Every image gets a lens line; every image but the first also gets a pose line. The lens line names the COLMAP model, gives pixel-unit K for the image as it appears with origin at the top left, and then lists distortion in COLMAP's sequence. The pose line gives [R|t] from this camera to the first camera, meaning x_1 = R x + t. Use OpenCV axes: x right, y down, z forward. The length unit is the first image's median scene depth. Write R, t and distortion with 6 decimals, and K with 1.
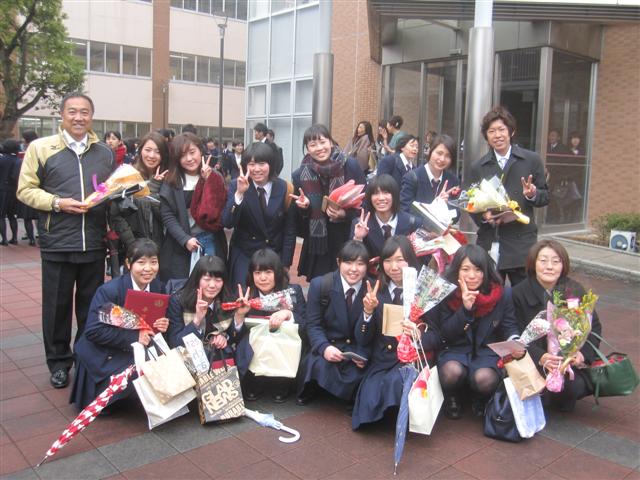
lens RADIAL K [[686.2, 0, 320.0], [0, 686.2, 240.0], [0, 0, 1]] dist [-0.095309, 0.001721]
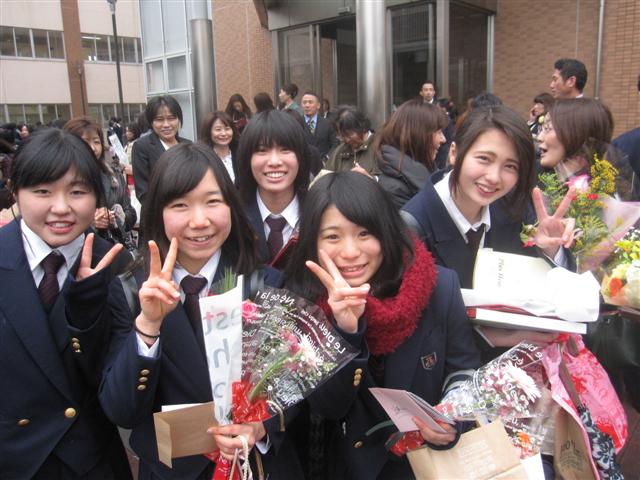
lens RADIAL K [[536.3, 0, 320.0], [0, 536.3, 240.0], [0, 0, 1]] dist [-0.058448, 0.008030]
pose [[0.990845, -0.085147, 0.104768, 0.056290], [0.073504, 0.991168, 0.110380, -0.043091], [-0.113241, -0.101668, 0.988352, 0.224233]]
